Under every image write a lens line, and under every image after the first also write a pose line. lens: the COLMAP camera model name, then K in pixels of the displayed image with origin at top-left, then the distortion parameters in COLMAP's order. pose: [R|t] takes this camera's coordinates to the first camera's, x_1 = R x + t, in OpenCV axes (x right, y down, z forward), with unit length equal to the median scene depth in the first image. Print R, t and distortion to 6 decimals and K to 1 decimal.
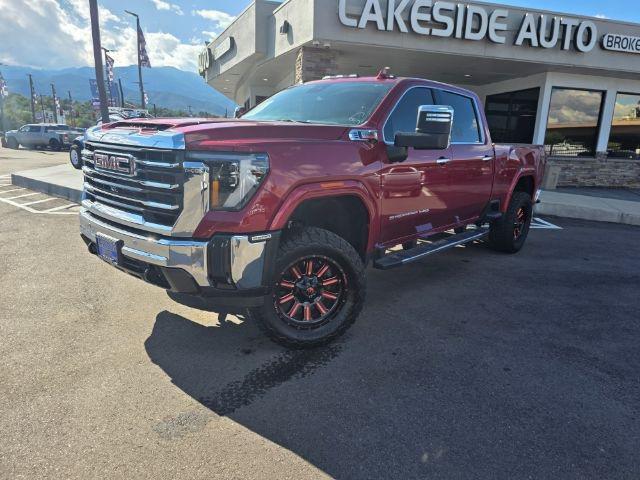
lens RADIAL K [[438.2, 0, 329.0], [0, 438.2, 240.1], [0, 0, 1]] dist [0.053781, -0.051781]
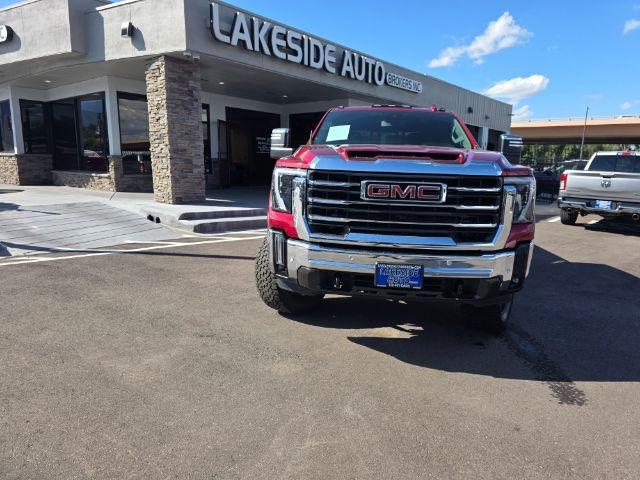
lens RADIAL K [[438.2, 0, 326.7], [0, 438.2, 233.2], [0, 0, 1]] dist [0.053781, -0.051781]
pose [[0.806706, -0.115944, 0.579467, -0.386500], [0.135962, 0.990674, 0.008942, -0.034811], [-0.575100, 0.071571, 0.814946, 0.084777]]
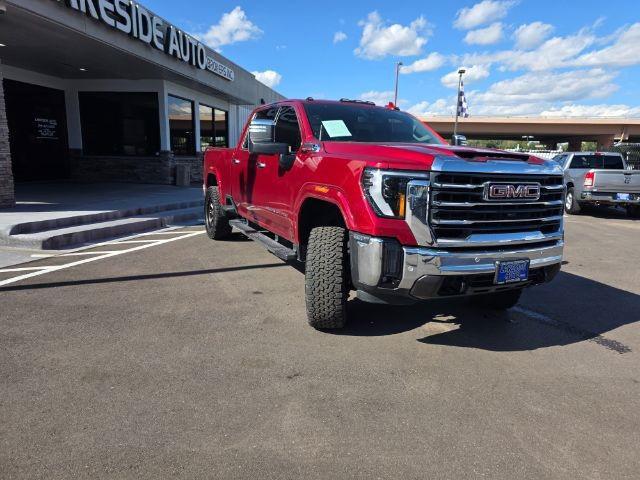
lens RADIAL K [[438.2, 0, 327.7], [0, 438.2, 227.6], [0, 0, 1]] dist [0.053781, -0.051781]
pose [[0.373217, -0.178948, 0.910322, -0.520420], [0.186653, 0.975641, 0.115263, -0.093200], [-0.908774, 0.126897, 0.397527, 0.310088]]
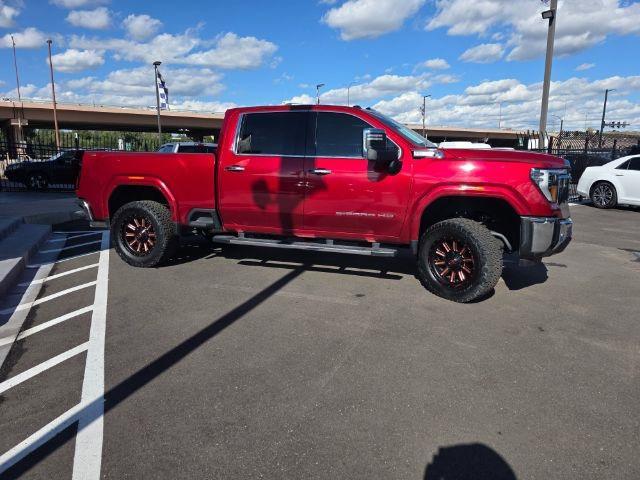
lens RADIAL K [[438.2, 0, 332.7], [0, 438.2, 225.0], [0, 0, 1]] dist [0.053781, -0.051781]
pose [[-0.404914, -0.187773, 0.894866, -0.537709], [0.178230, 0.943705, 0.278667, -0.203700], [-0.896816, 0.272329, -0.348653, 0.774389]]
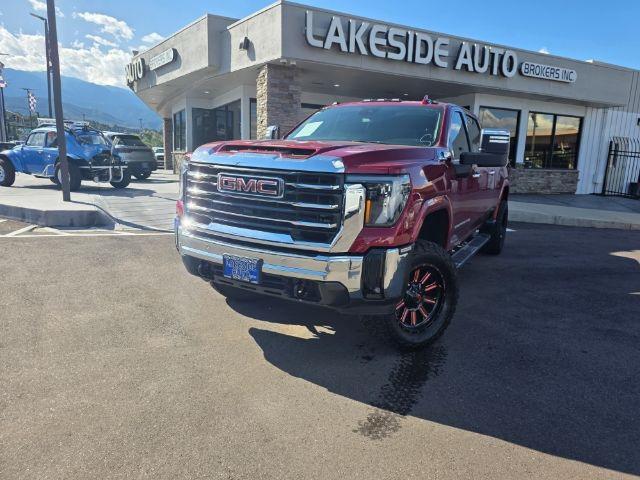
lens RADIAL K [[438.2, 0, 324.1], [0, 438.2, 230.4], [0, 0, 1]] dist [0.053781, -0.051781]
pose [[0.978152, -0.039512, 0.204100, -0.164642], [0.048118, 0.998142, -0.037376, -0.006800], [-0.202244, 0.046381, 0.978236, -0.012095]]
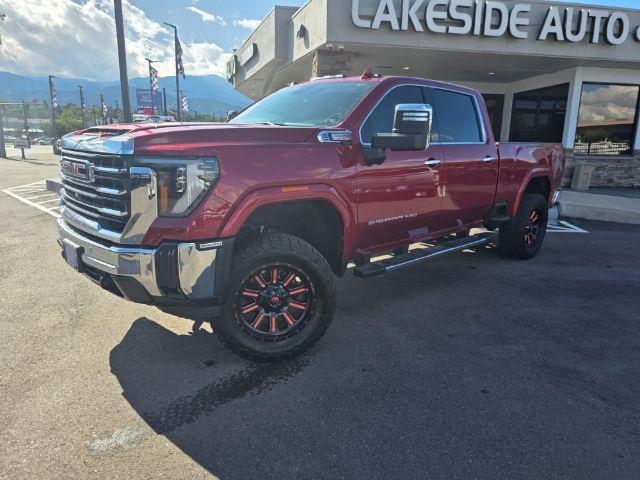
lens RADIAL K [[438.2, 0, 324.4], [0, 438.2, 228.2], [0, 0, 1]] dist [0.053781, -0.051781]
pose [[0.995864, 0.000424, -0.090853, 0.050370], [-0.003146, 0.999550, -0.029825, -0.004200], [0.090800, 0.029988, 0.995418, 0.019100]]
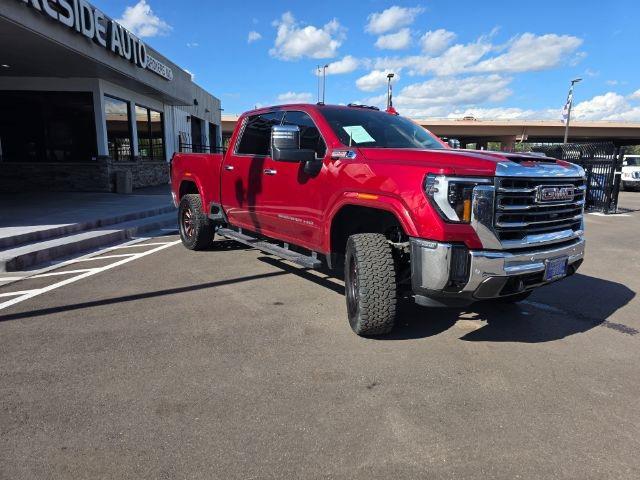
lens RADIAL K [[438.2, 0, 328.3], [0, 438.2, 232.1], [0, 0, 1]] dist [0.053781, -0.051781]
pose [[0.198947, -0.197677, 0.959867, -0.547277], [0.203706, 0.966394, 0.156800, -0.119368], [-0.958605, 0.164336, 0.232530, 0.412165]]
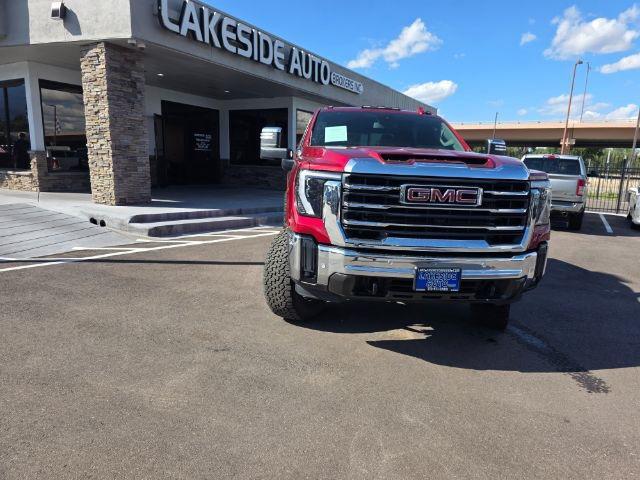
lens RADIAL K [[438.2, 0, 328.3], [0, 438.2, 238.1], [0, 0, 1]] dist [0.053781, -0.051781]
pose [[0.688527, -0.139832, 0.711602, -0.442870], [0.149954, 0.987480, 0.048951, -0.051812], [-0.709538, 0.073003, 0.700875, 0.146887]]
